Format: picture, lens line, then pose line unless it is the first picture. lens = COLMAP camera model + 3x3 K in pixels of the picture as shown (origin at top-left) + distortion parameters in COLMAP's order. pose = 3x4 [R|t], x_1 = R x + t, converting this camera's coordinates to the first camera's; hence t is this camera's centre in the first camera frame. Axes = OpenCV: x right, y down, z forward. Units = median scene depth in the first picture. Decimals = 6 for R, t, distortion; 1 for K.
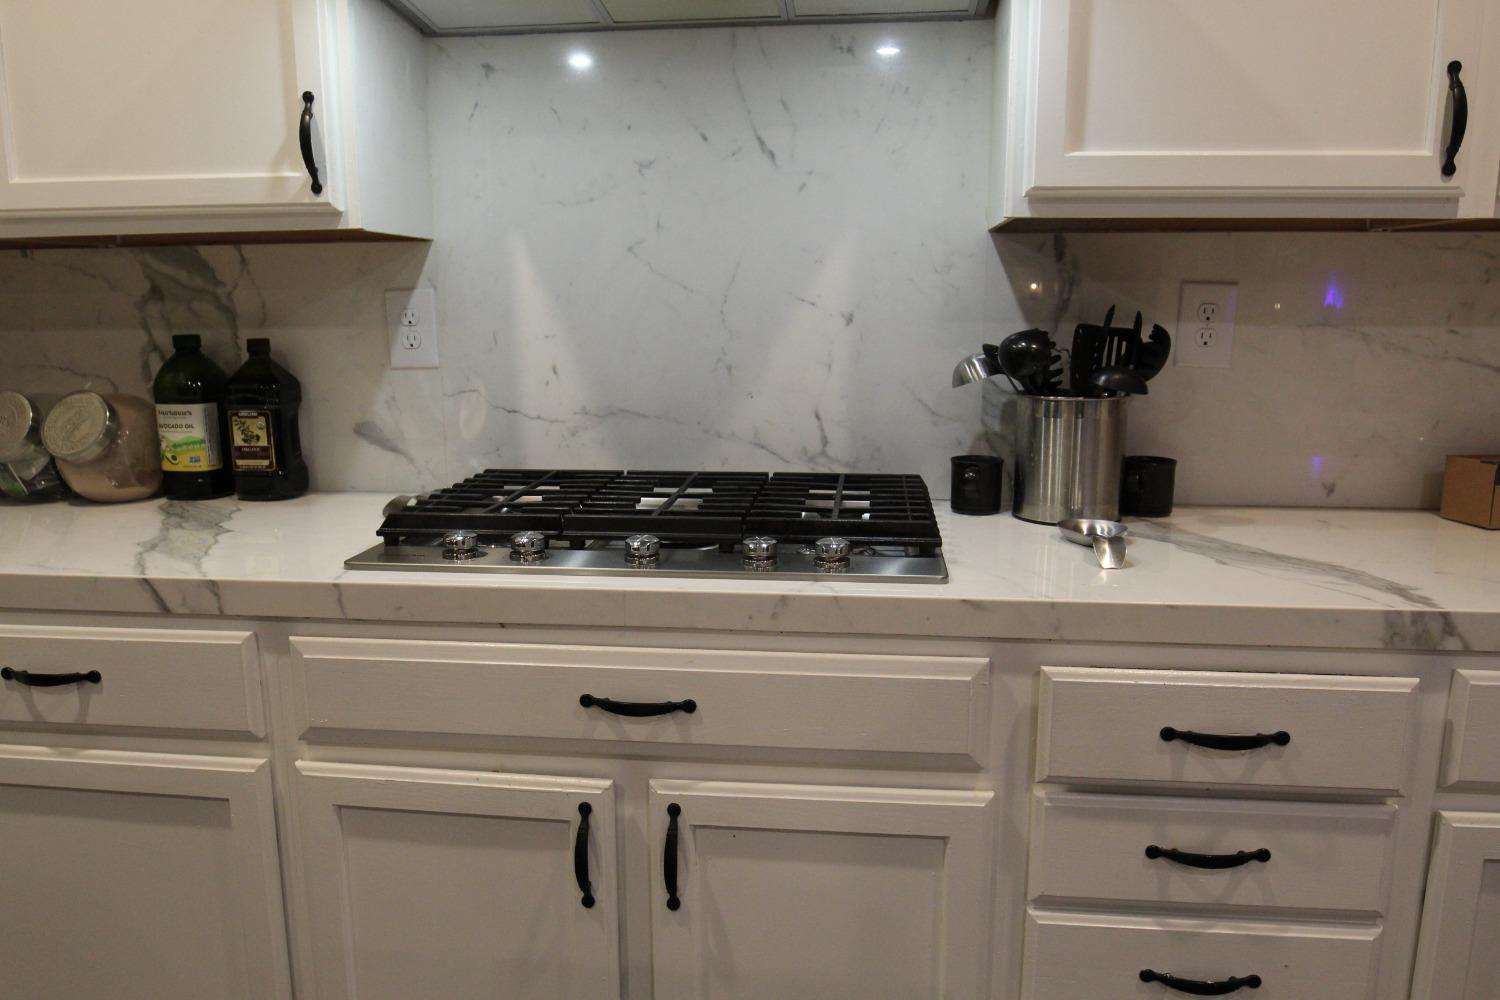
lens RADIAL K [[1107.9, 0, 750.6], [0, 1107.9, 504.9], [0, 0, 1]] dist [-0.023454, -0.002890]
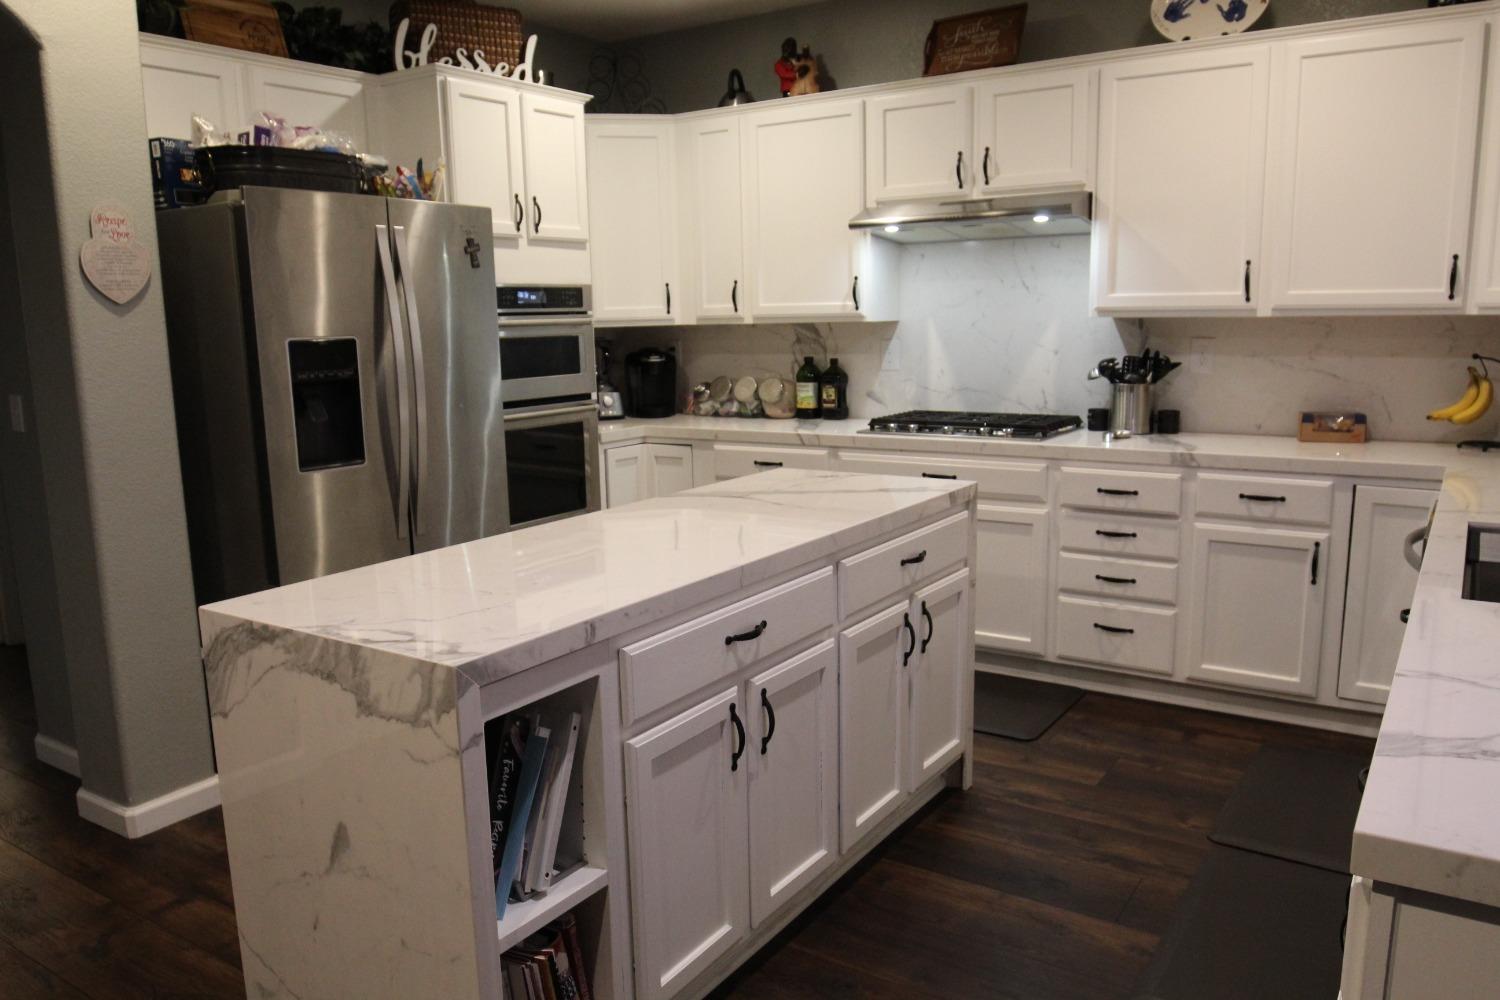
lens RADIAL K [[1107.9, 0, 750.9], [0, 1107.9, 501.6], [0, 0, 1]] dist [-0.023454, -0.002890]
pose [[0.888093, 0.063105, -0.455311, 0.640531], [-0.067439, 0.997701, 0.006737, 0.197400], [0.454690, 0.024723, 0.890307, -1.527091]]
